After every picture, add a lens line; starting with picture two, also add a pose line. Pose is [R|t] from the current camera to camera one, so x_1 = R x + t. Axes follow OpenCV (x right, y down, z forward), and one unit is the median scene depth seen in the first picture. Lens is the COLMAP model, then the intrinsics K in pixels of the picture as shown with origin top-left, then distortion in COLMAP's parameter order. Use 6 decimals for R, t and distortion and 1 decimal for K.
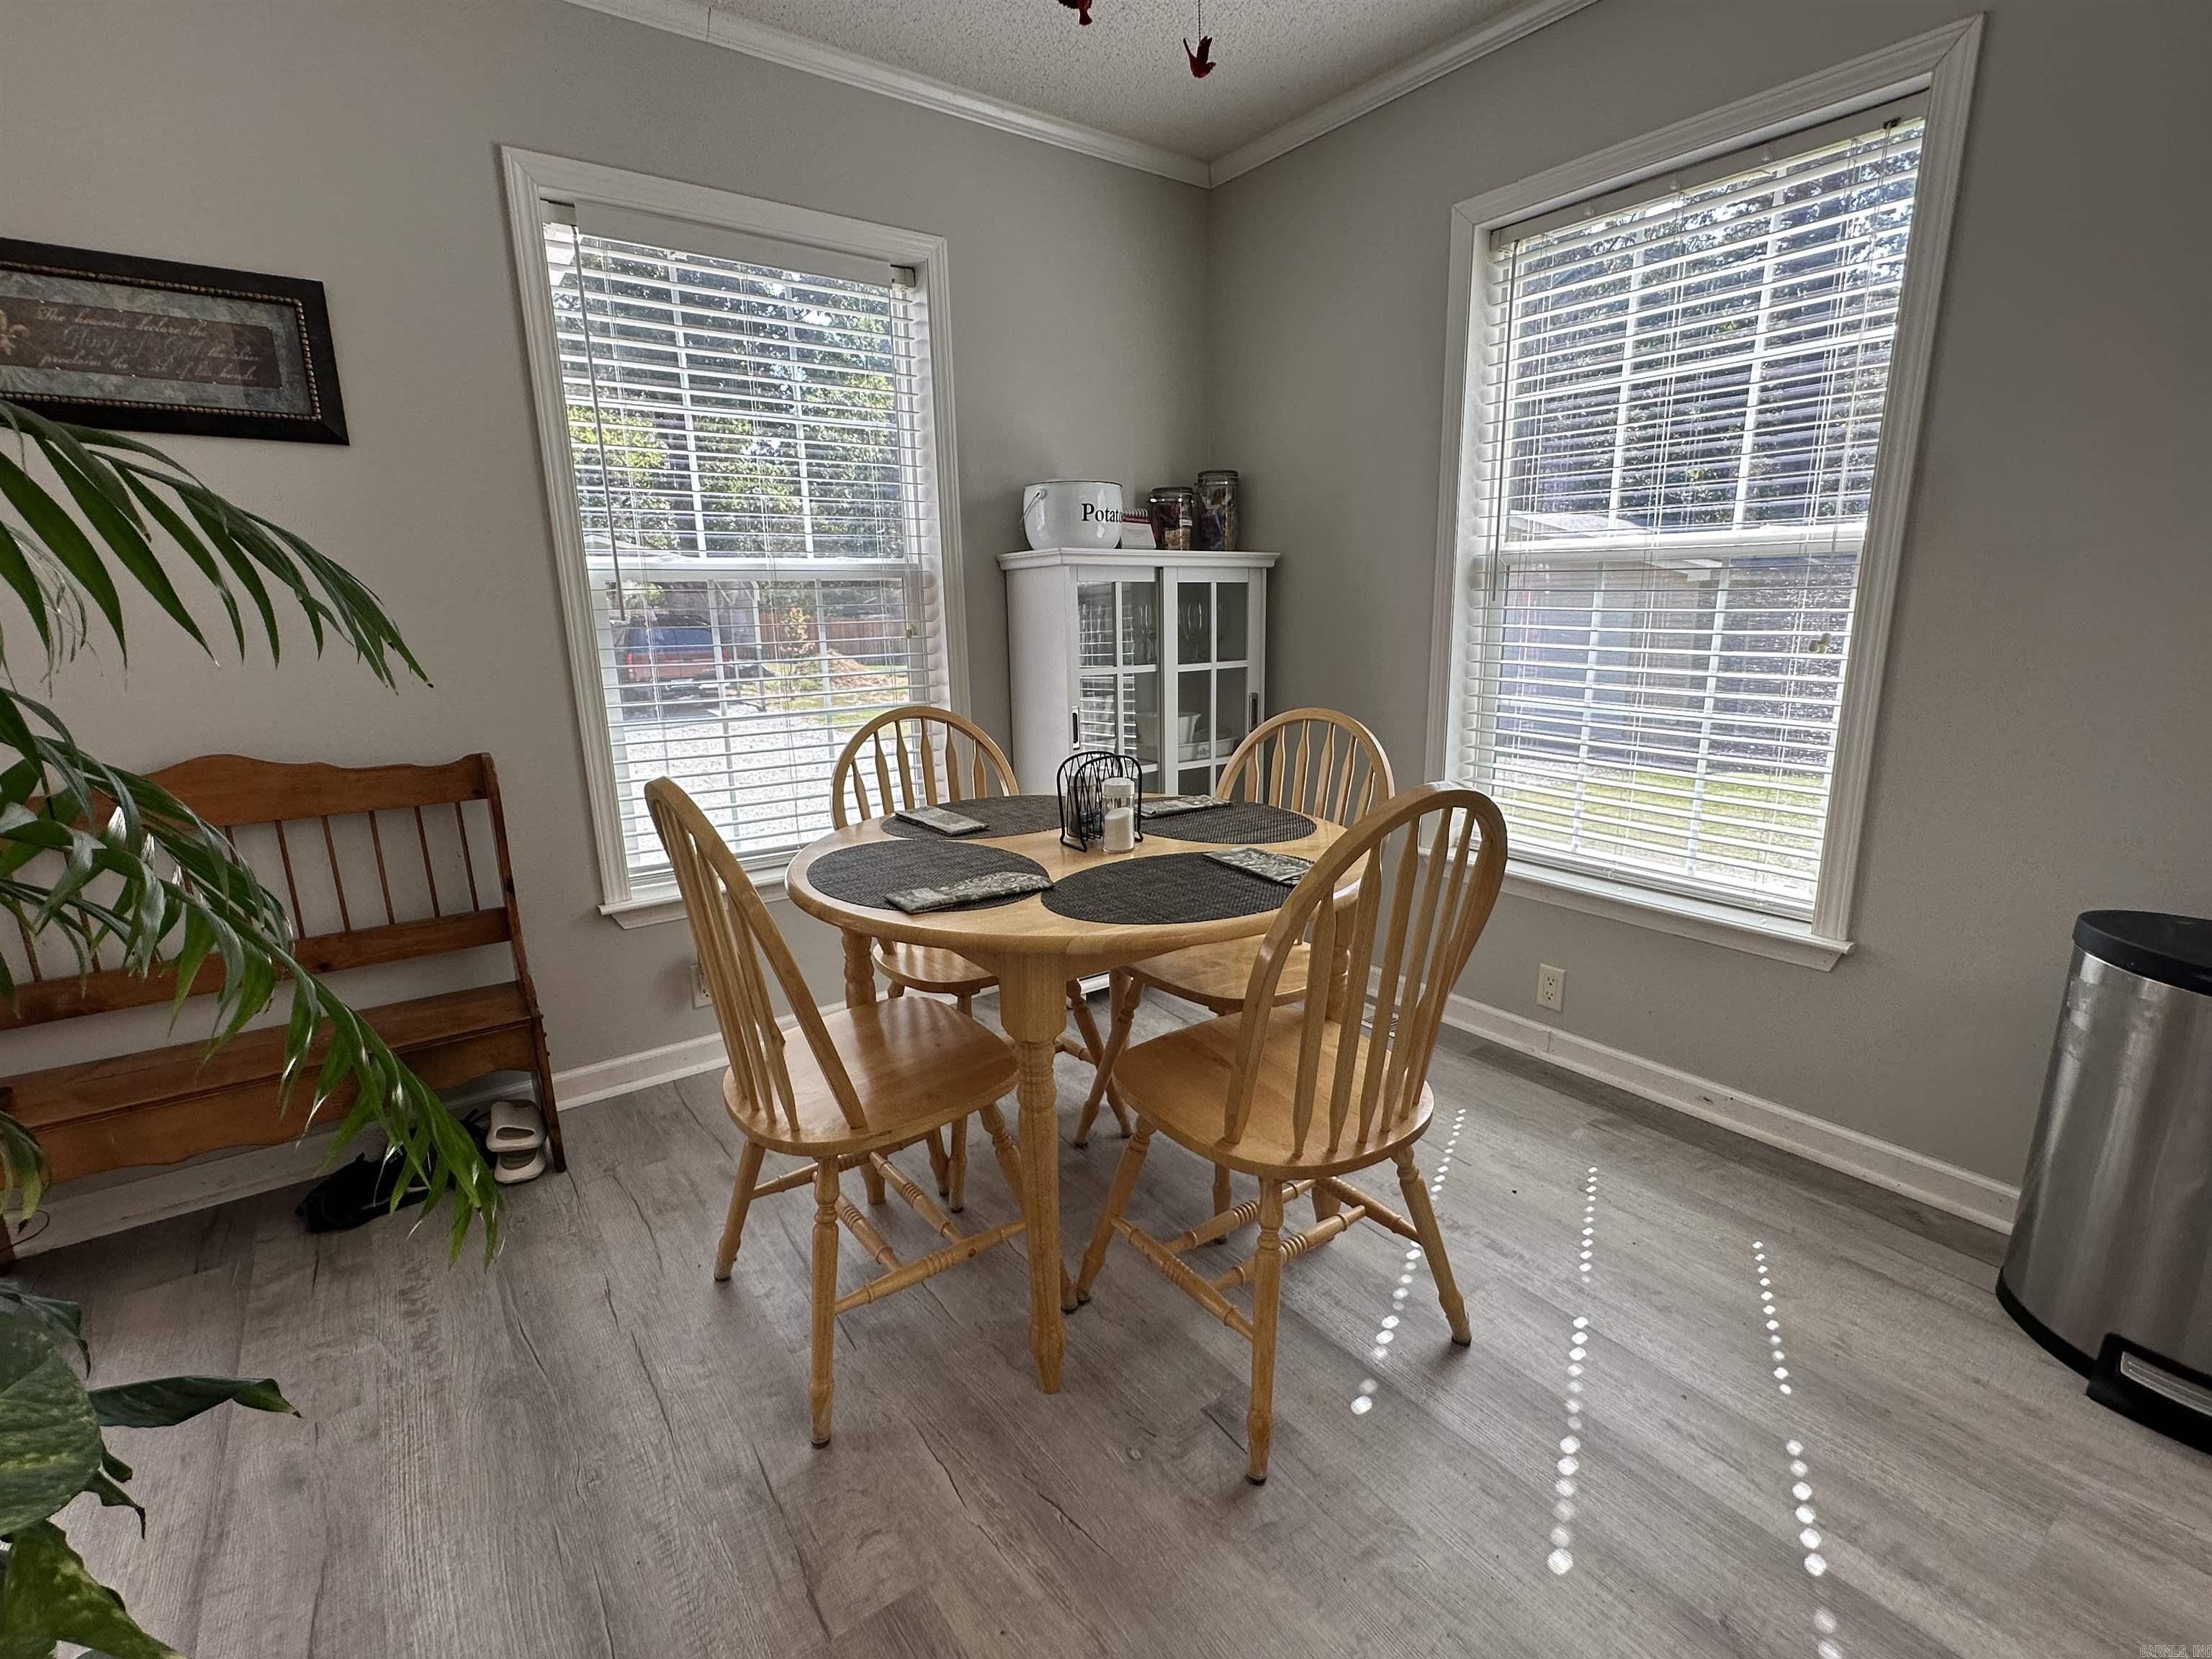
lens RADIAL K [[1003.4, 0, 1099.0], [0, 1003.4, 831.8], [0, 0, 1]] dist [-0.003065, 0.000305]
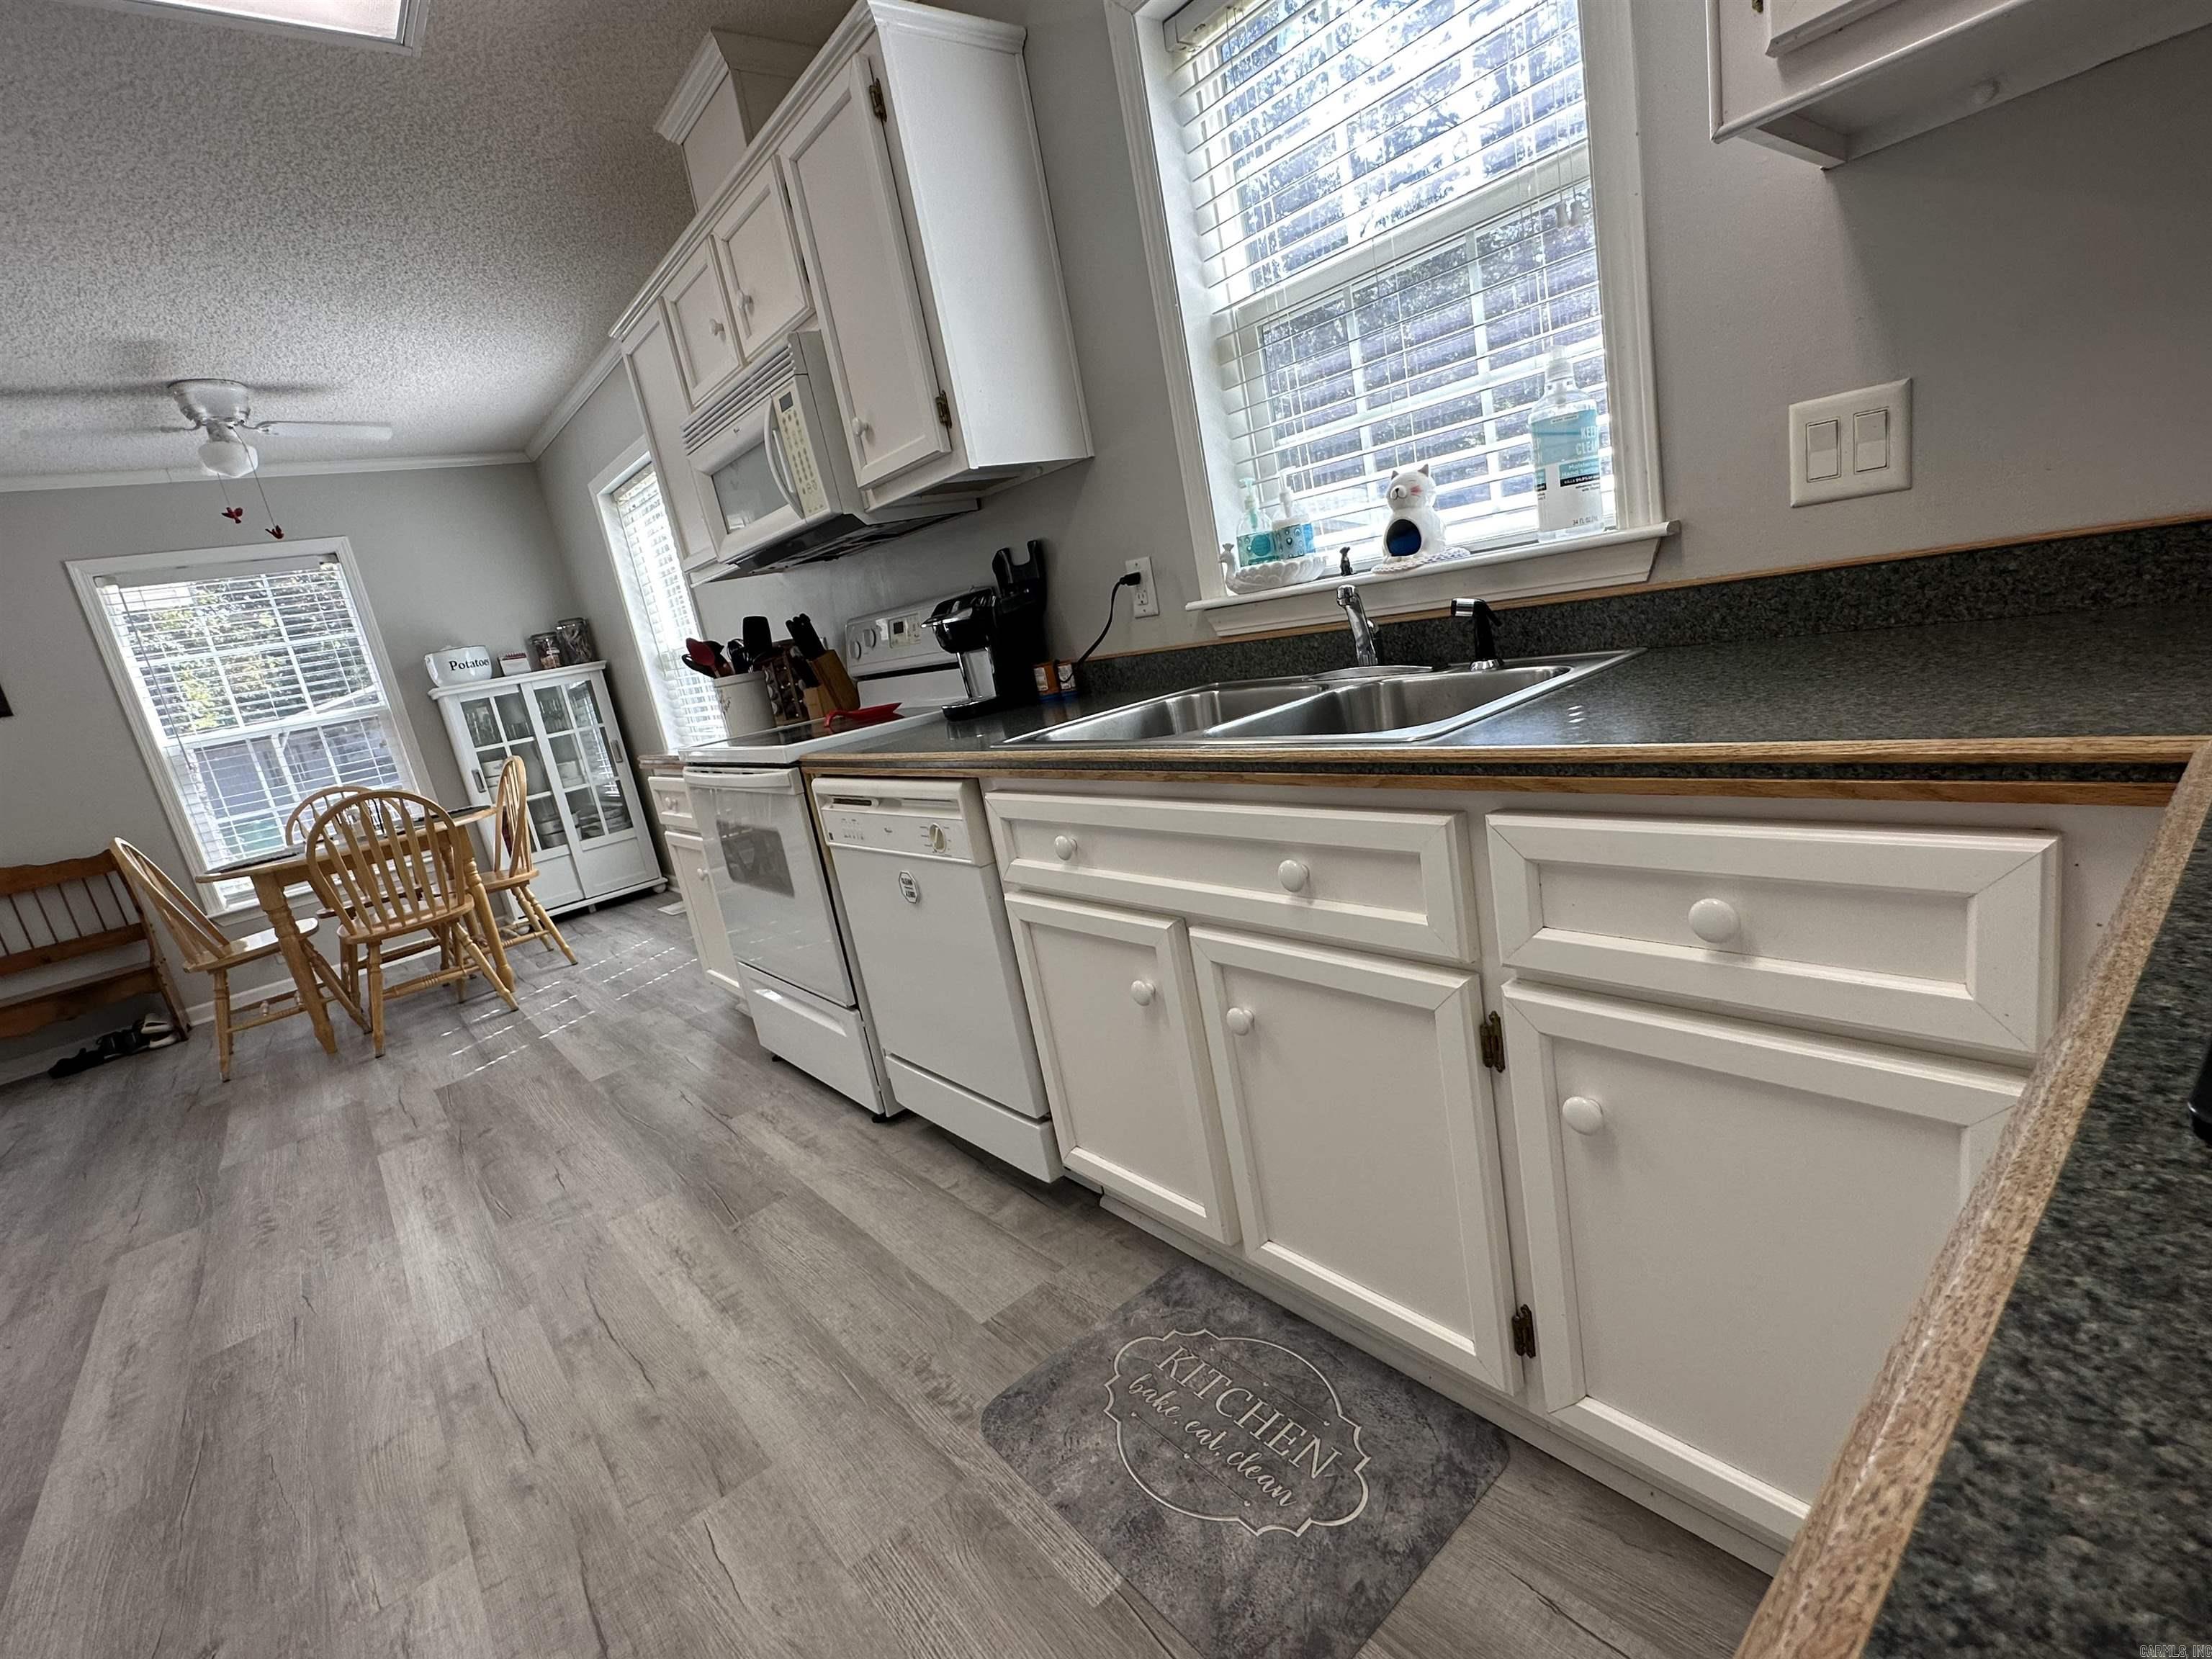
lens RADIAL K [[1005.6, 0, 1100.2], [0, 1005.6, 836.6], [0, 0, 1]] dist [-0.003011, 0.000519]
pose [[0.983843, -0.176965, 0.027137, 1.153911], [0.177206, 0.984150, -0.006759, 0.236742], [-0.025511, 0.011459, 0.999609, -0.964446]]
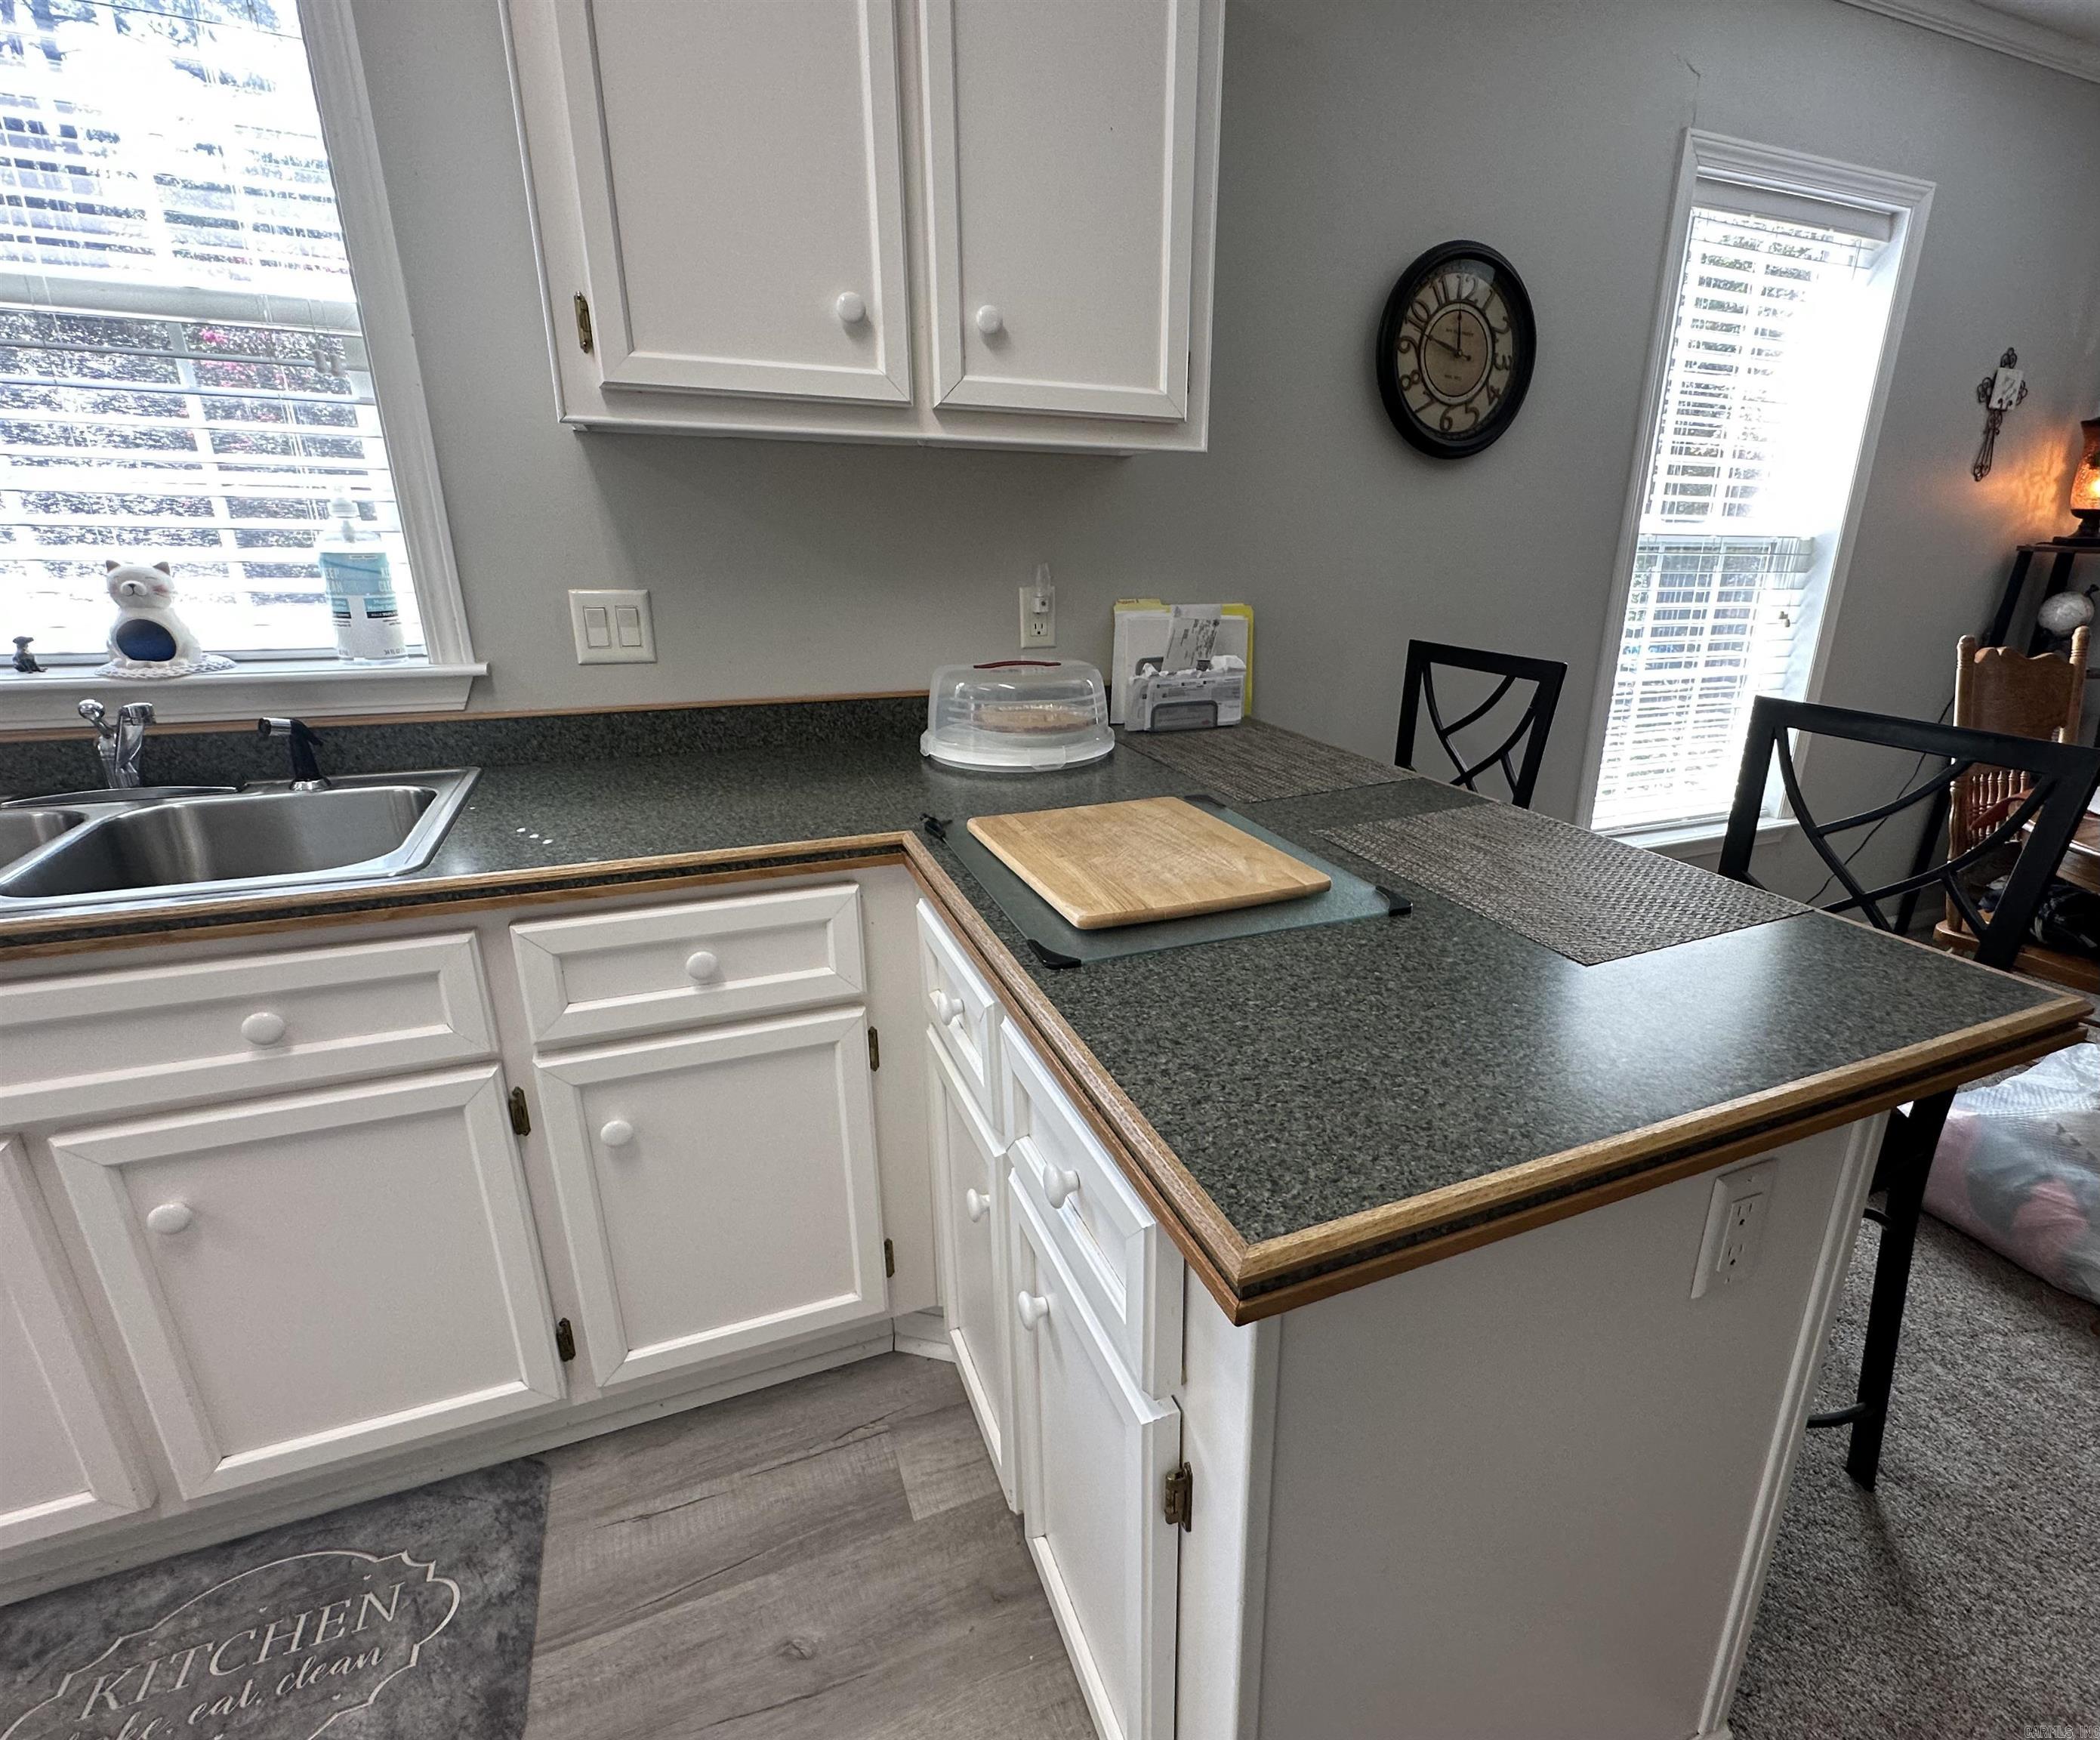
lens RADIAL K [[1049.6, 0, 1151.3], [0, 1049.6, 878.4], [0, 0, 1]] dist [-0.001081, -0.000162]
pose [[0.202365, -0.300509, 0.932064, 0.919446], [0.198072, 0.944645, 0.261561, 0.161498], [-0.959070, 0.131685, 0.250686, -0.998616]]
